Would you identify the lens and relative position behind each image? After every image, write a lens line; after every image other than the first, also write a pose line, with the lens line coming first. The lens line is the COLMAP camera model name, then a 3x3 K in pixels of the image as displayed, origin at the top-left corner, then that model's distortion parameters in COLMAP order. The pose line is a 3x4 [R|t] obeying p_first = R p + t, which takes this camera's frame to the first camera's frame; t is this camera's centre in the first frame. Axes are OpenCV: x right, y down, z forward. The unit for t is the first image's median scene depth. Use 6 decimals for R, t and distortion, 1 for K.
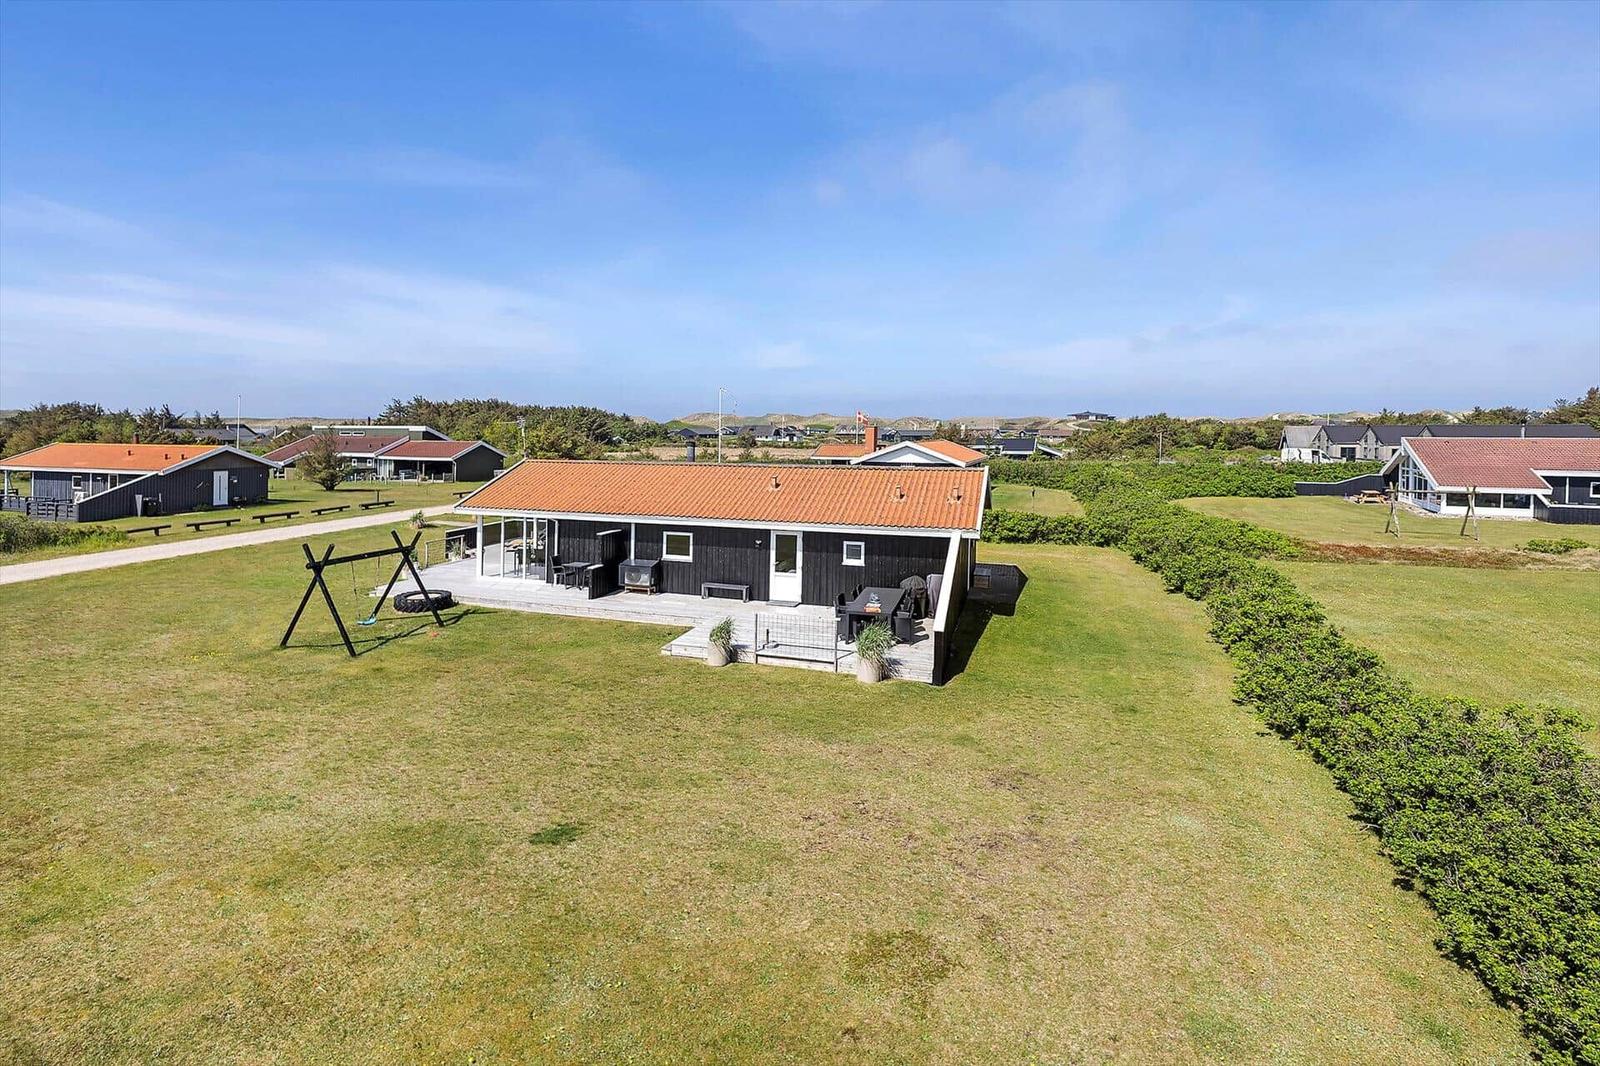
lens RADIAL K [[761.3, 0, 803.2], [0, 761.3, 456.3], [0, 0, 1]] dist [-0.000379, 0.001442]
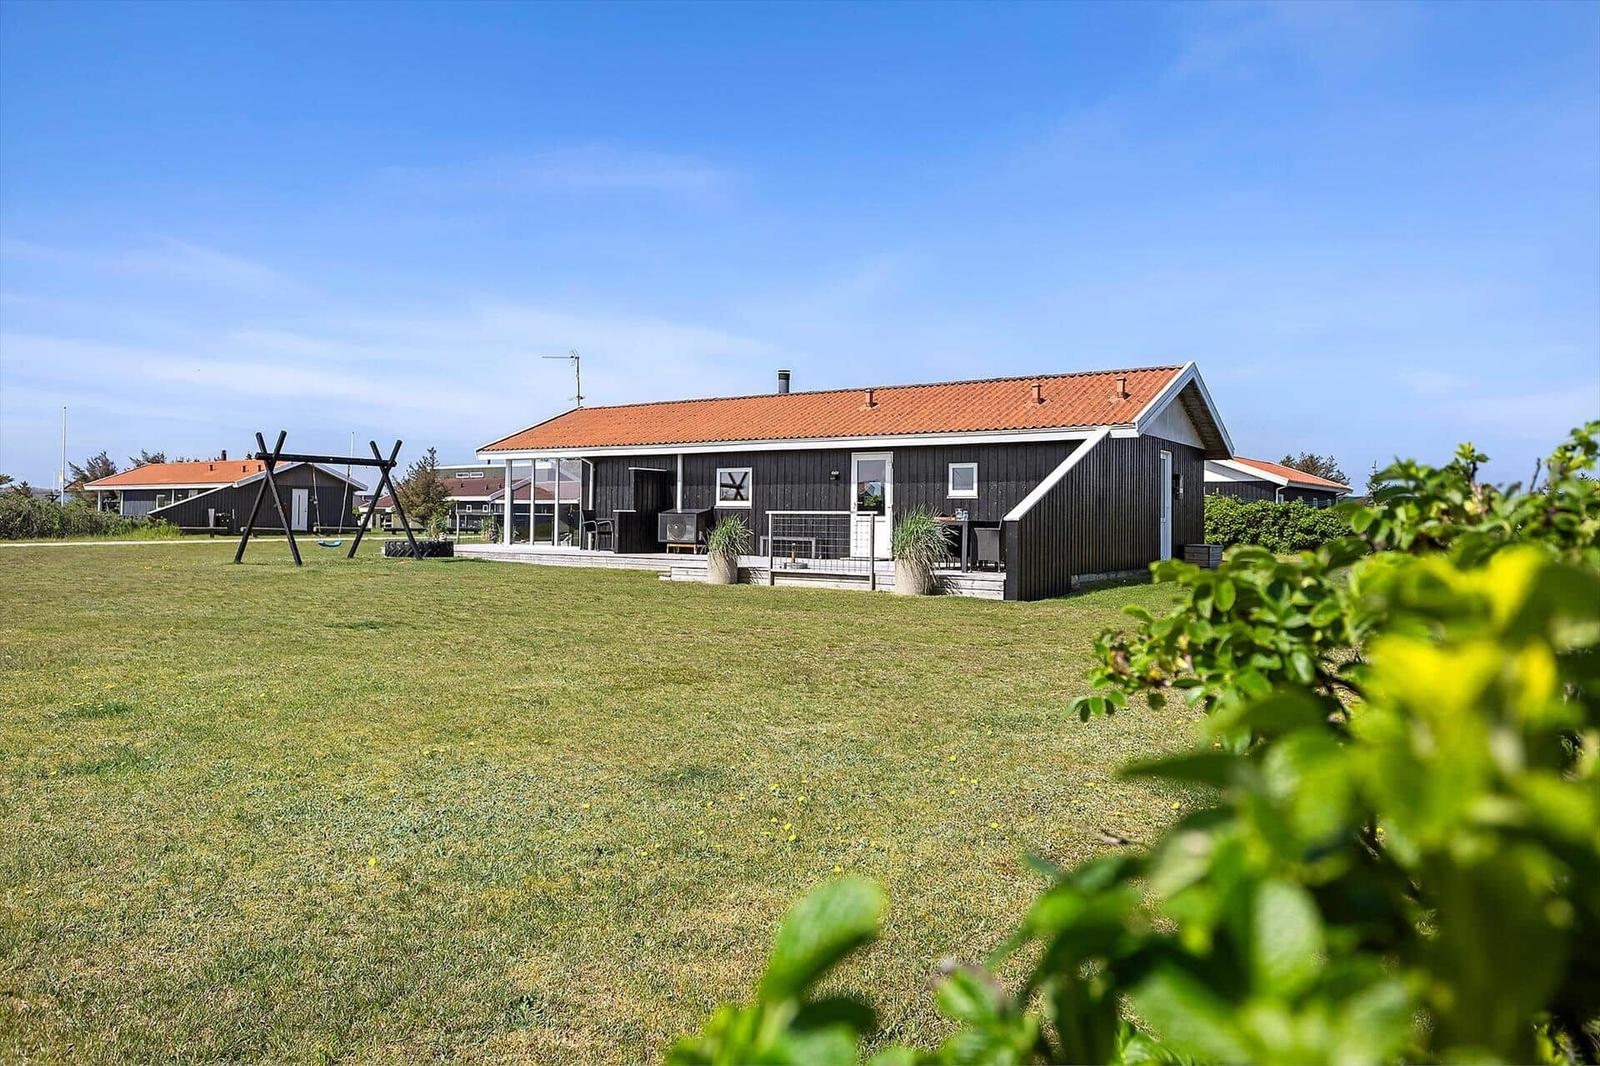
lens RADIAL K [[1119.0, 0, 800.0], [0, 1119.0, 533.0], [0, 0, 1]] dist [0.002443, -0.001396]
pose [[0.956722, 0.007317, -0.290910, 0.202205], [-0.018344, 0.999212, -0.035199, 0.196736], [0.290423, 0.039012, 0.956103, 0.008530]]
